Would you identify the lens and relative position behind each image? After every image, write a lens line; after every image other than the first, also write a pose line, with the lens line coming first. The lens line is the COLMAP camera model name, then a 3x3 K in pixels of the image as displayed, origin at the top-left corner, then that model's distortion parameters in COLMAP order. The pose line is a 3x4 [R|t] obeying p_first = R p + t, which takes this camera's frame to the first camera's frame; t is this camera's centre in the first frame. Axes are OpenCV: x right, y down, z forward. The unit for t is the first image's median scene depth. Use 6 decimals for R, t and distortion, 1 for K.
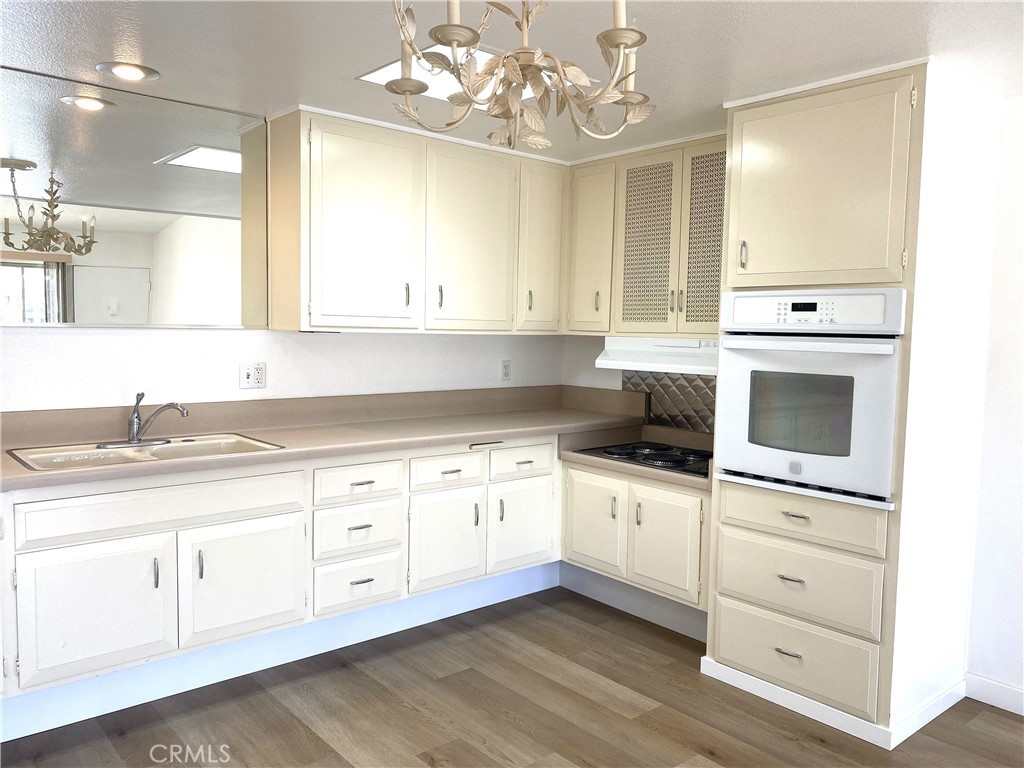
lens RADIAL K [[778.5, 0, 513.2], [0, 778.5, 384.8], [0, 0, 1]] dist [0.015577, -0.022052]
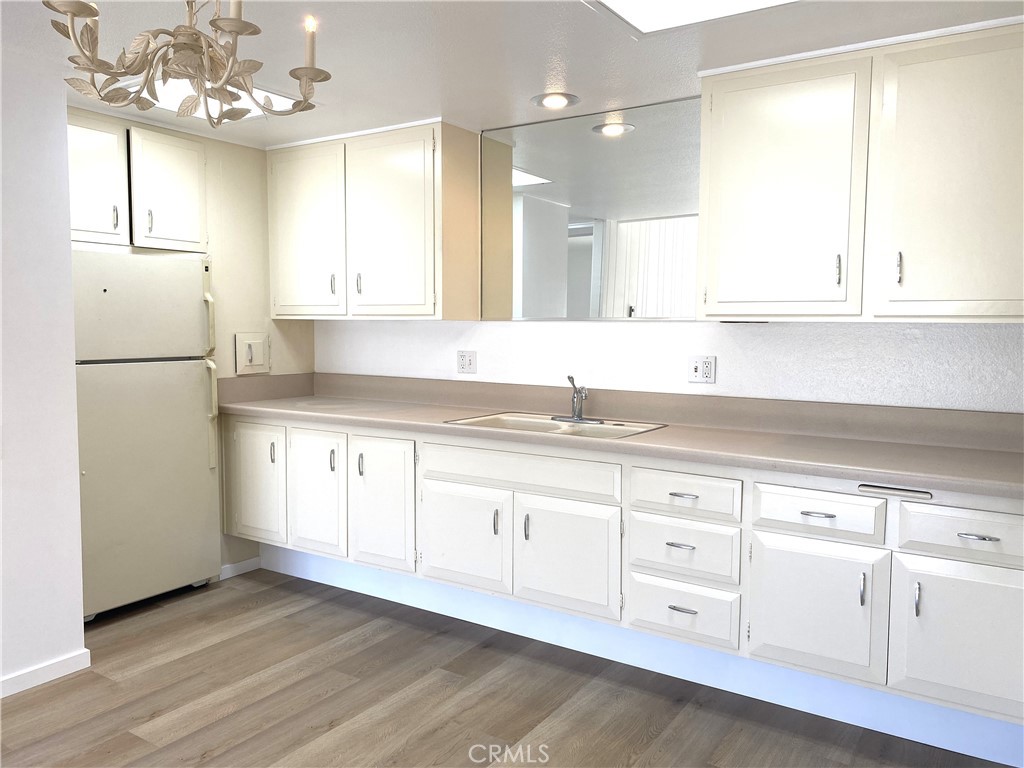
lens RADIAL K [[778.5, 0, 504.5], [0, 778.5, 376.6], [0, 0, 1]] dist [0.015577, -0.022052]
pose [[0.275188, 0.048126, -0.960185, 0.567076], [-0.075054, 0.996774, 0.028450, -0.013157], [0.958456, 0.064237, 0.277913, 0.558223]]
